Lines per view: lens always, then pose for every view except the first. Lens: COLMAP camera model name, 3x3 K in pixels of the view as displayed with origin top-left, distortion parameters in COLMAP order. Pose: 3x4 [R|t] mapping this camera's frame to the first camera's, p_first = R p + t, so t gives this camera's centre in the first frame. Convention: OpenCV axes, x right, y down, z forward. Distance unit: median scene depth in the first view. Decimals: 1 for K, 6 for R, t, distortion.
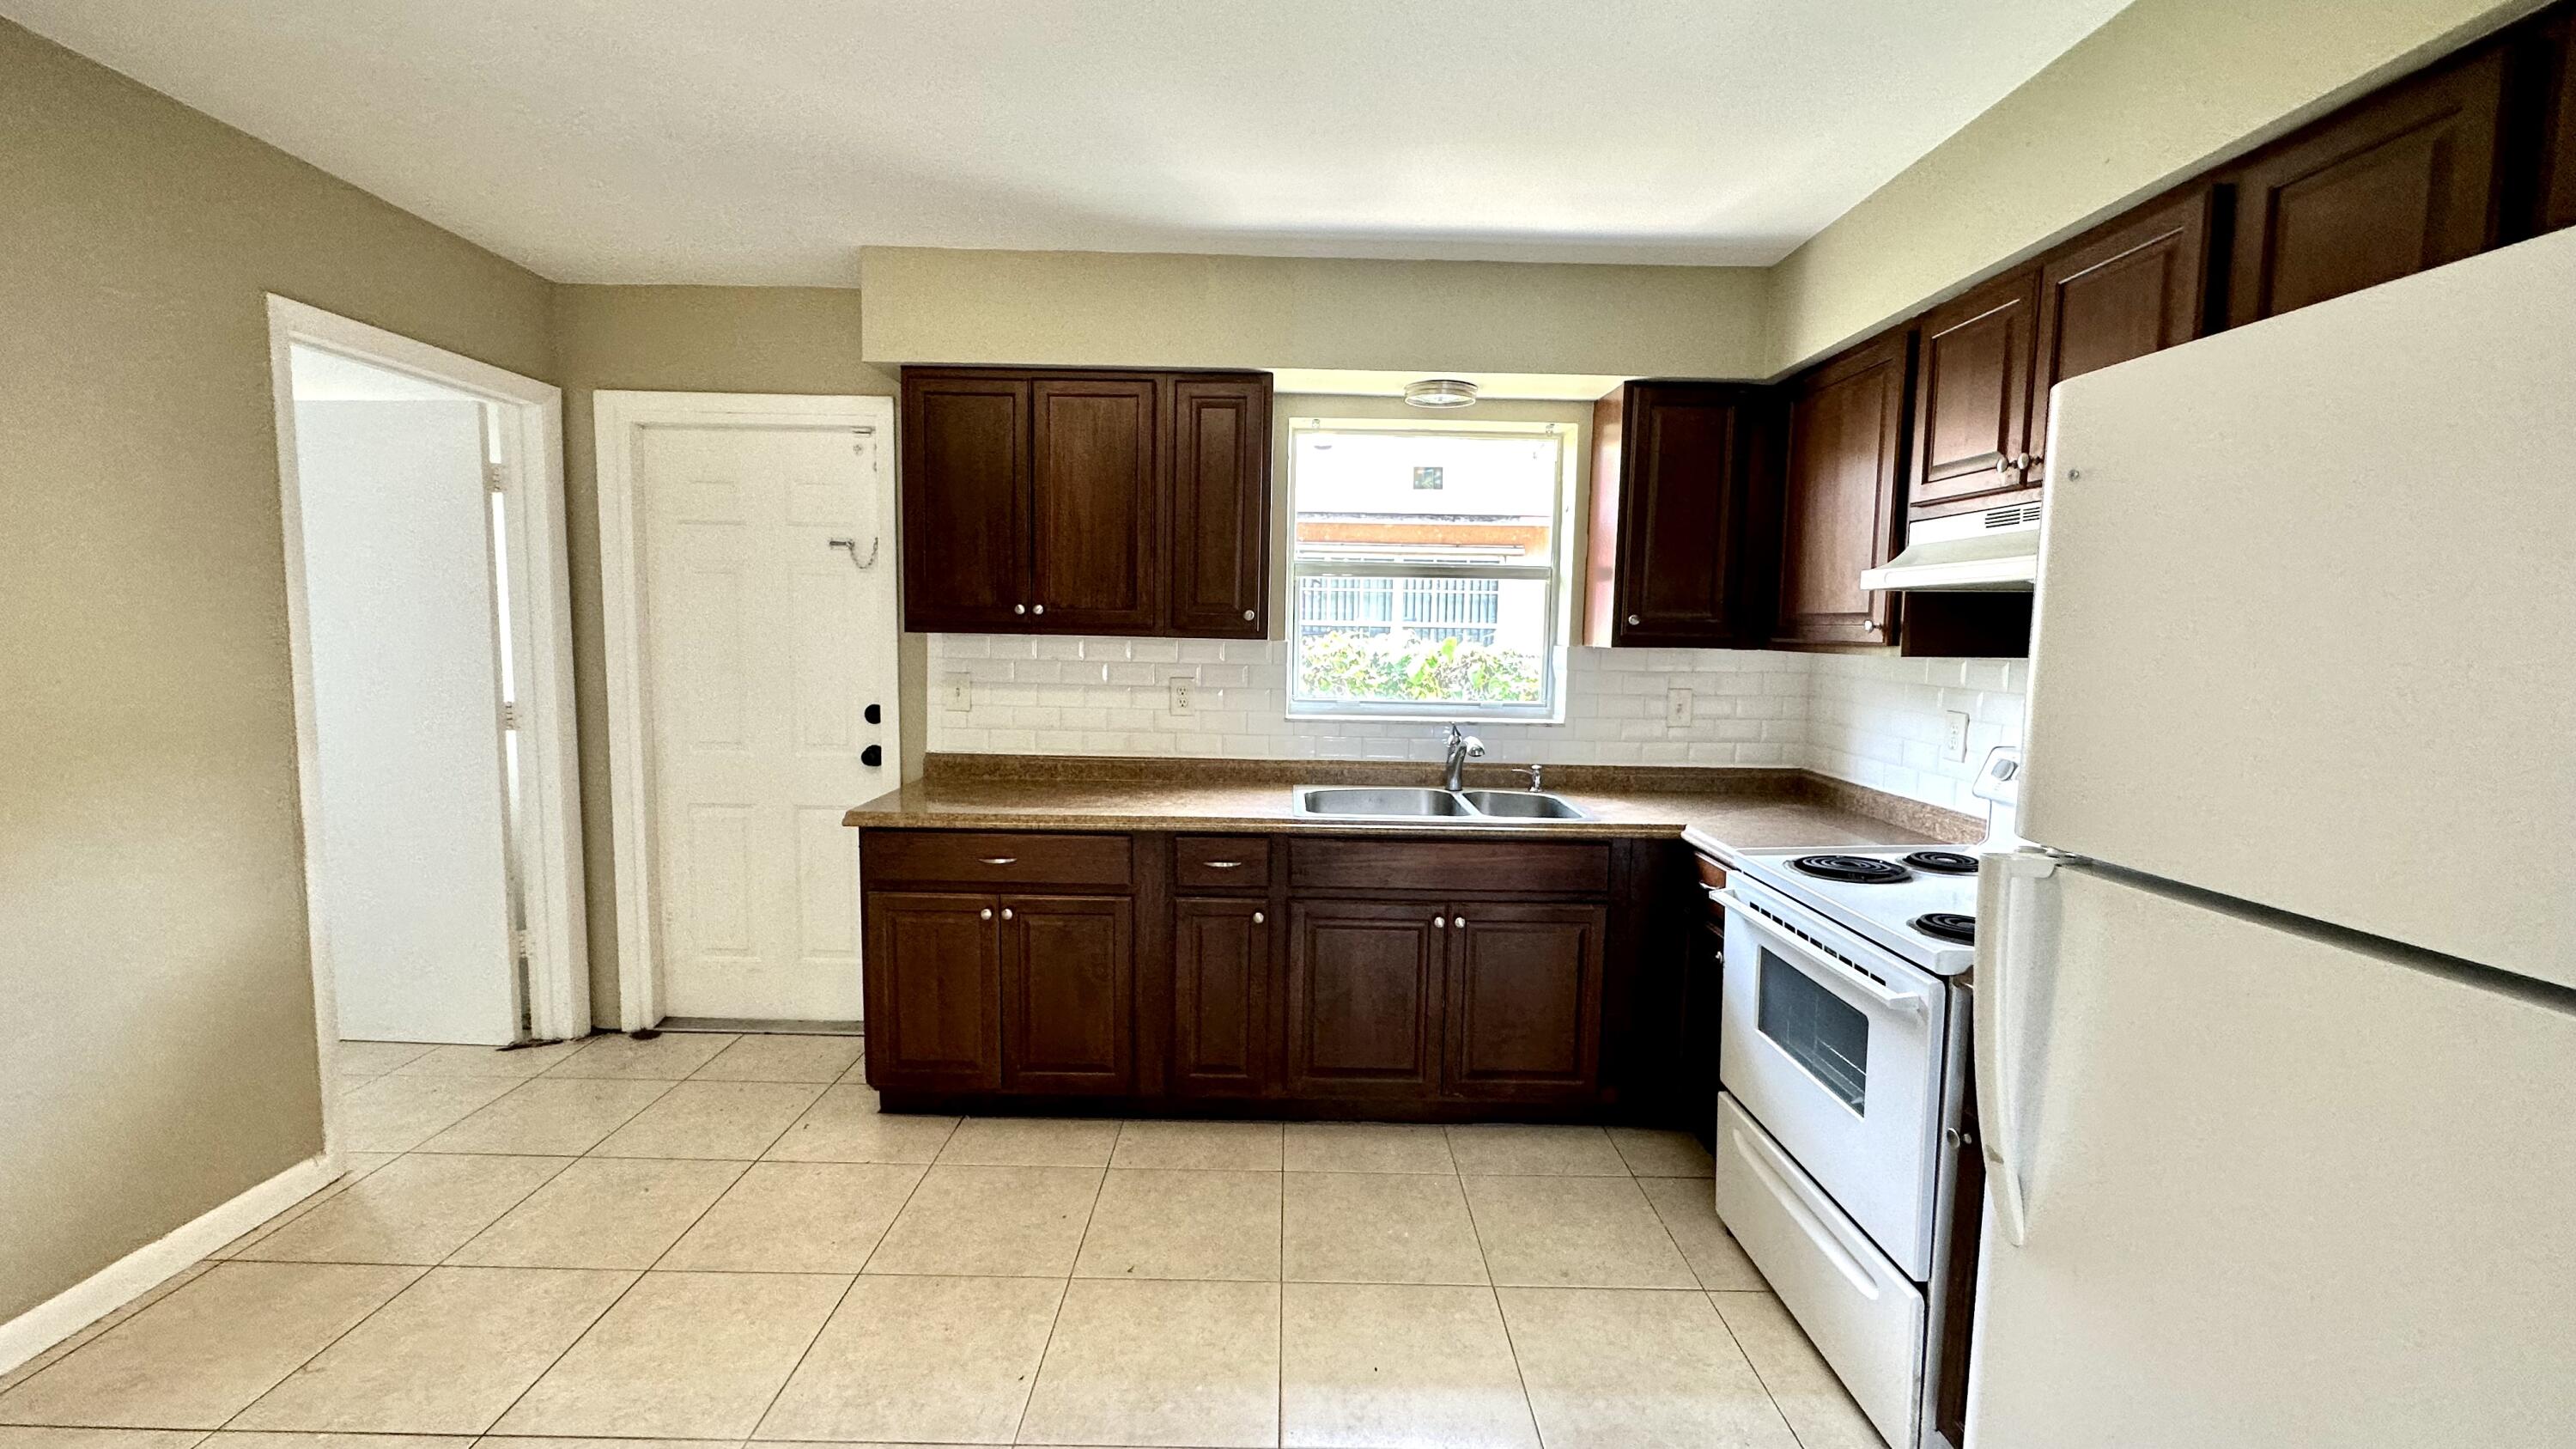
lens RADIAL K [[1029.0, 0, 1288.3], [0, 1029.0, 722.3], [0, 0, 1]] dist [-0.000687, -0.000156]
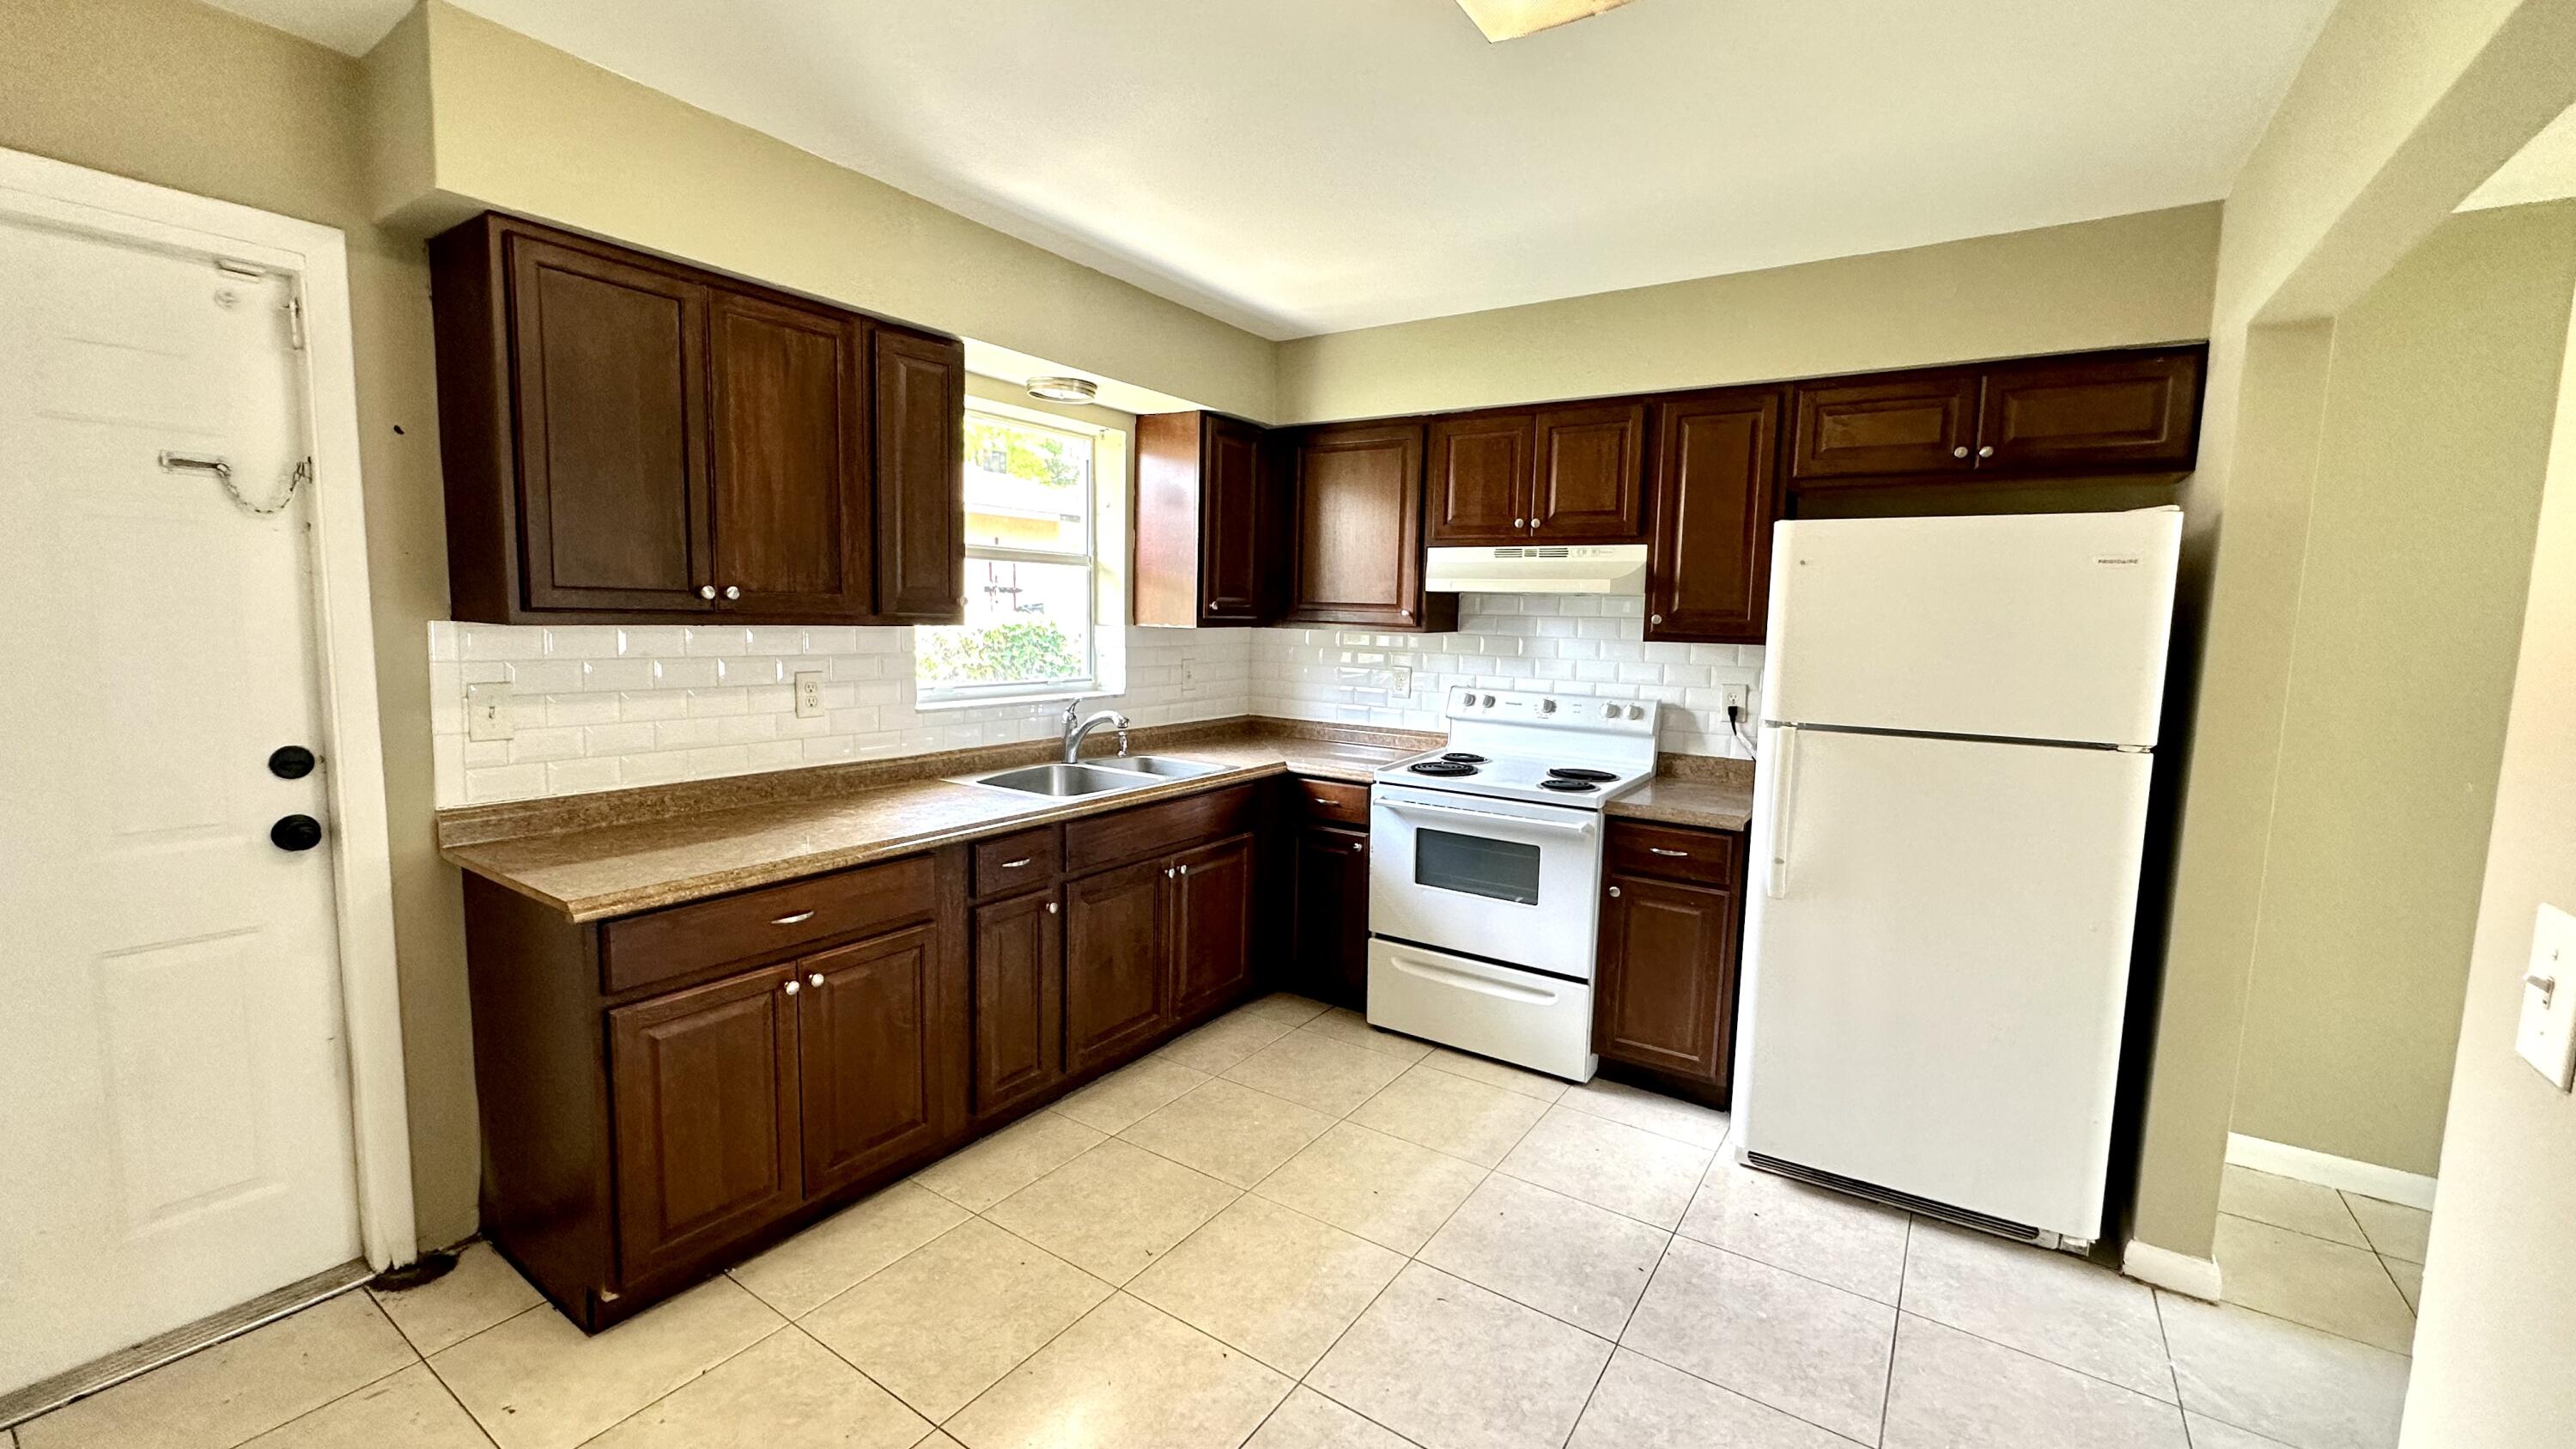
lens RADIAL K [[1029.0, 0, 1288.3], [0, 1029.0, 722.3], [0, 0, 1]] dist [-0.000687, -0.000156]
pose [[0.561141, -0.094616, 0.822295, -0.635775], [0.062714, 0.995450, 0.071742, -0.041940], [-0.825341, 0.011312, 0.564521, 0.221811]]
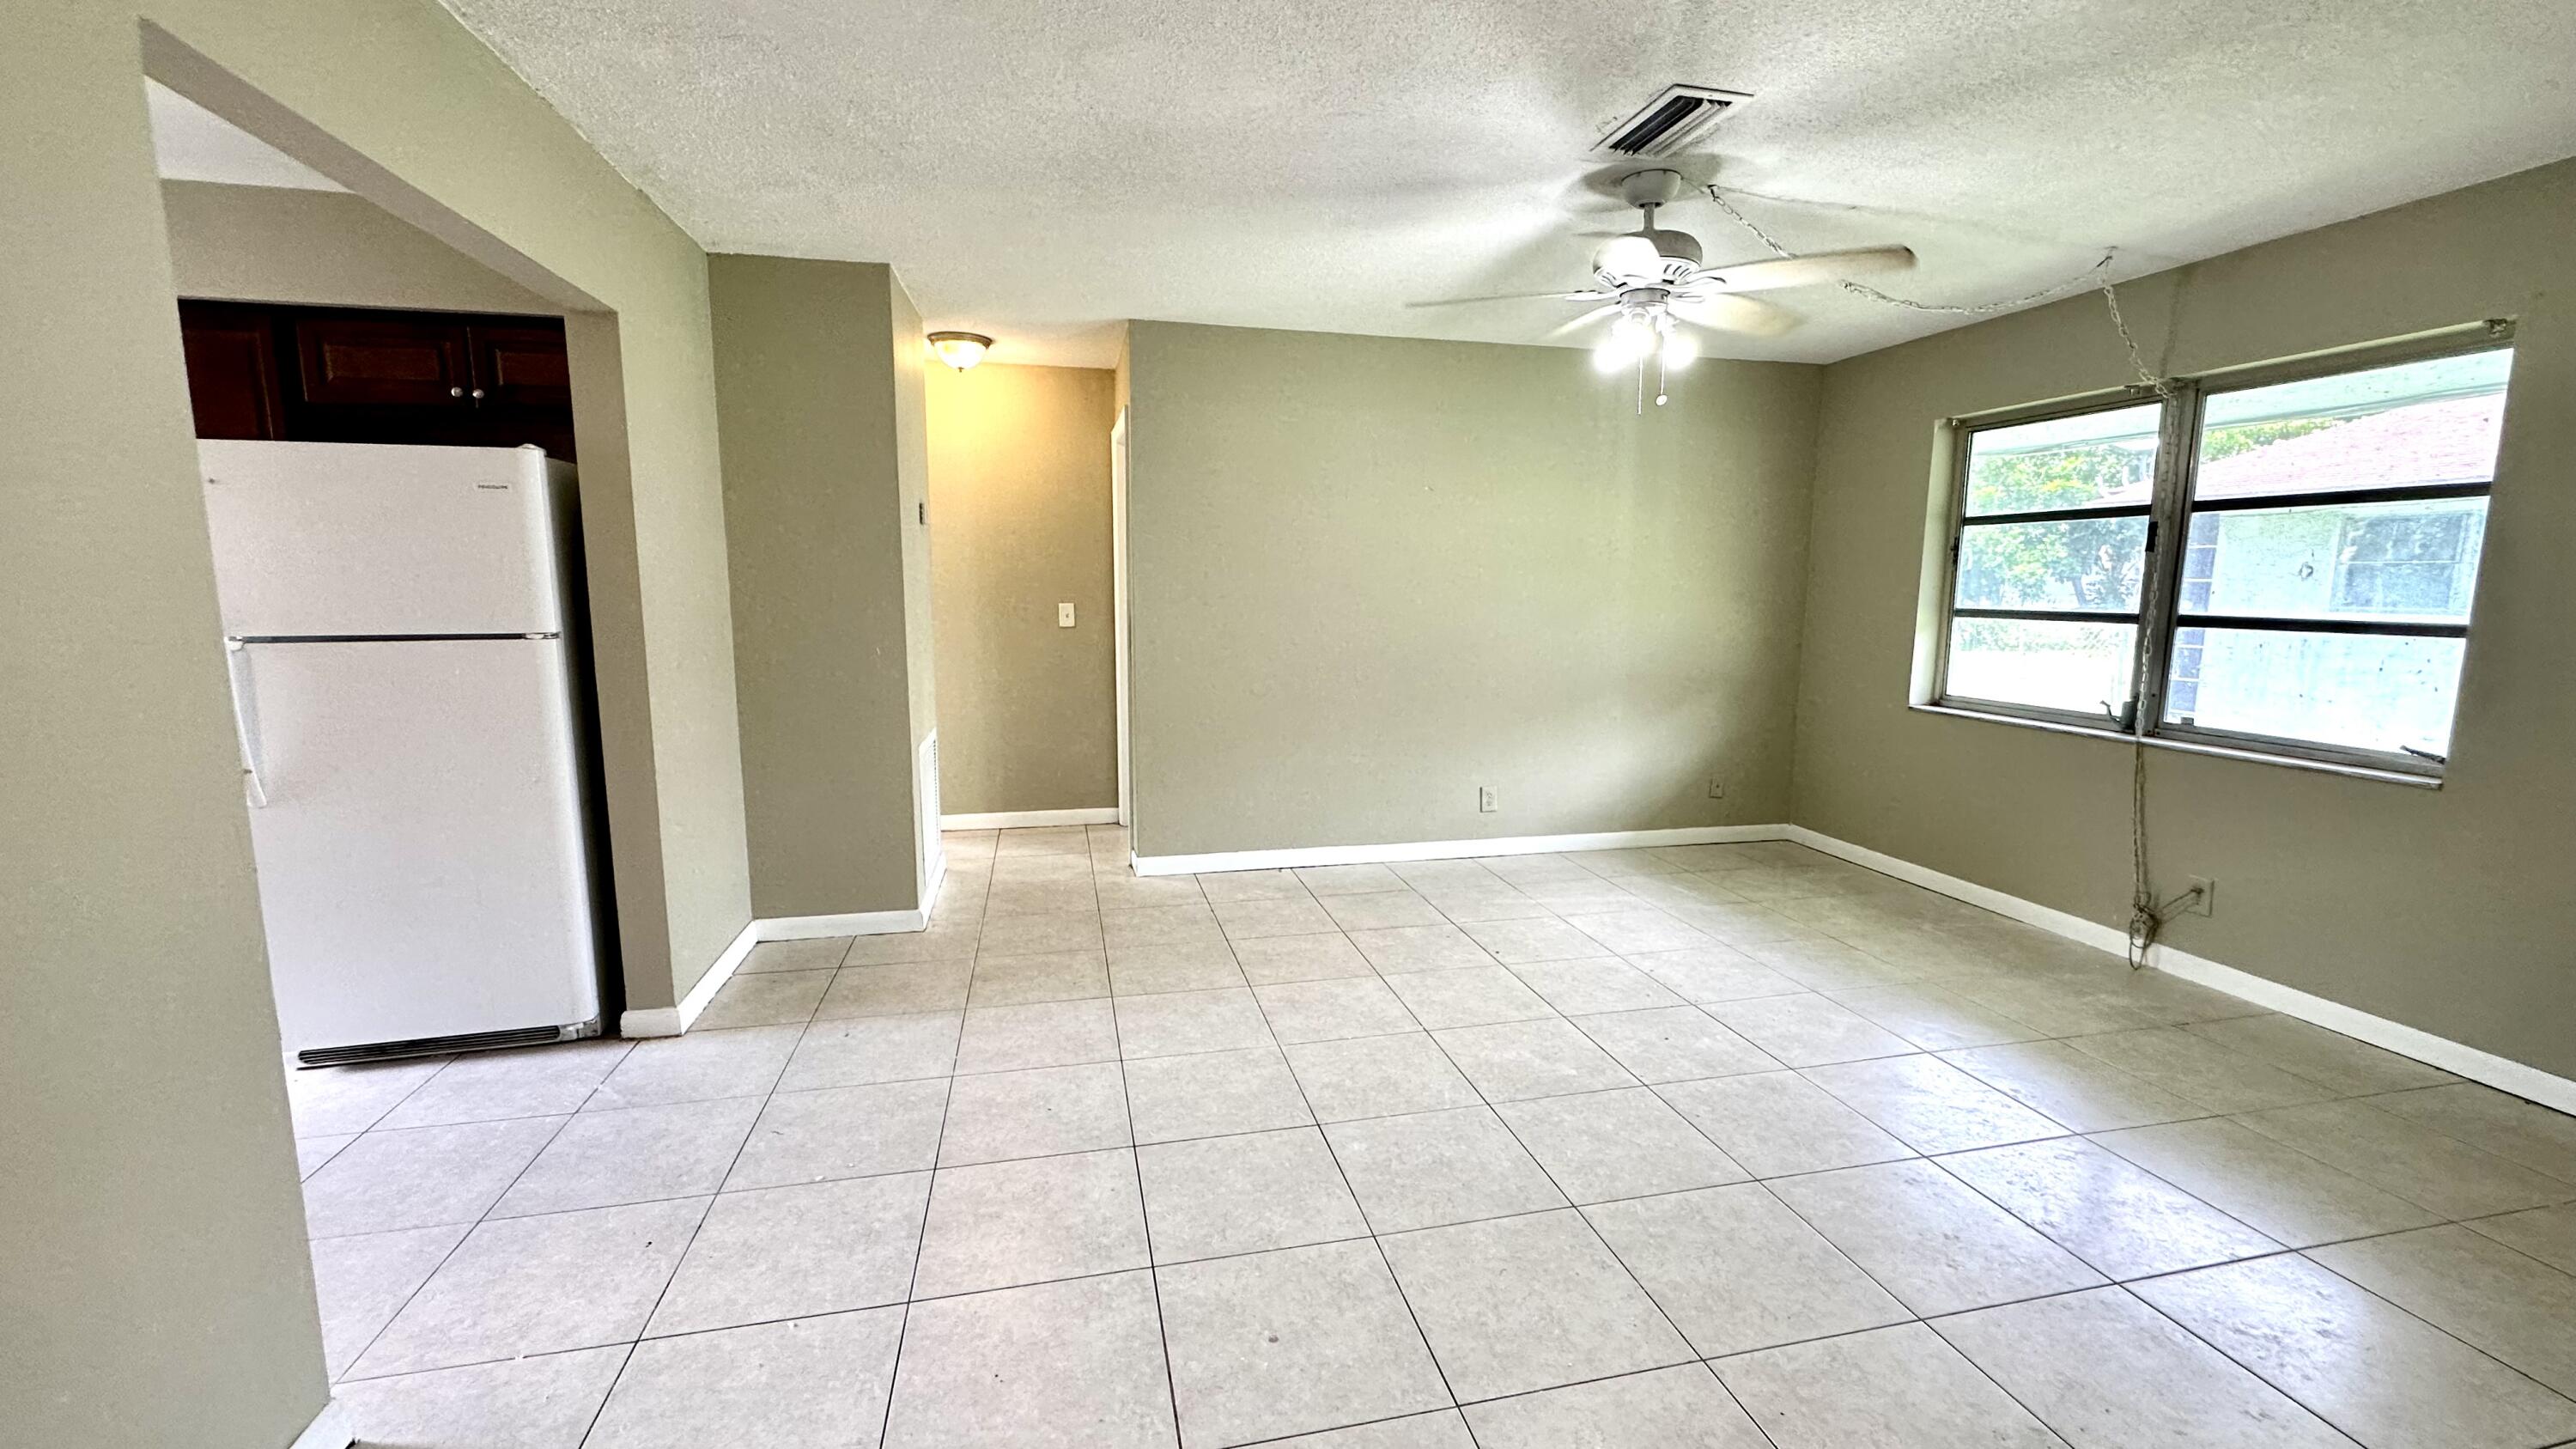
lens RADIAL K [[1026.9, 0, 1288.0], [0, 1026.9, 724.5], [0, 0, 1]] dist [-0.003152, -0.000208]
pose [[-0.223753, -0.157069, 0.961906, -0.755709], [0.080802, 0.980542, 0.178907, 0.031590], [-0.971291, 0.117755, -0.206708, -0.305155]]
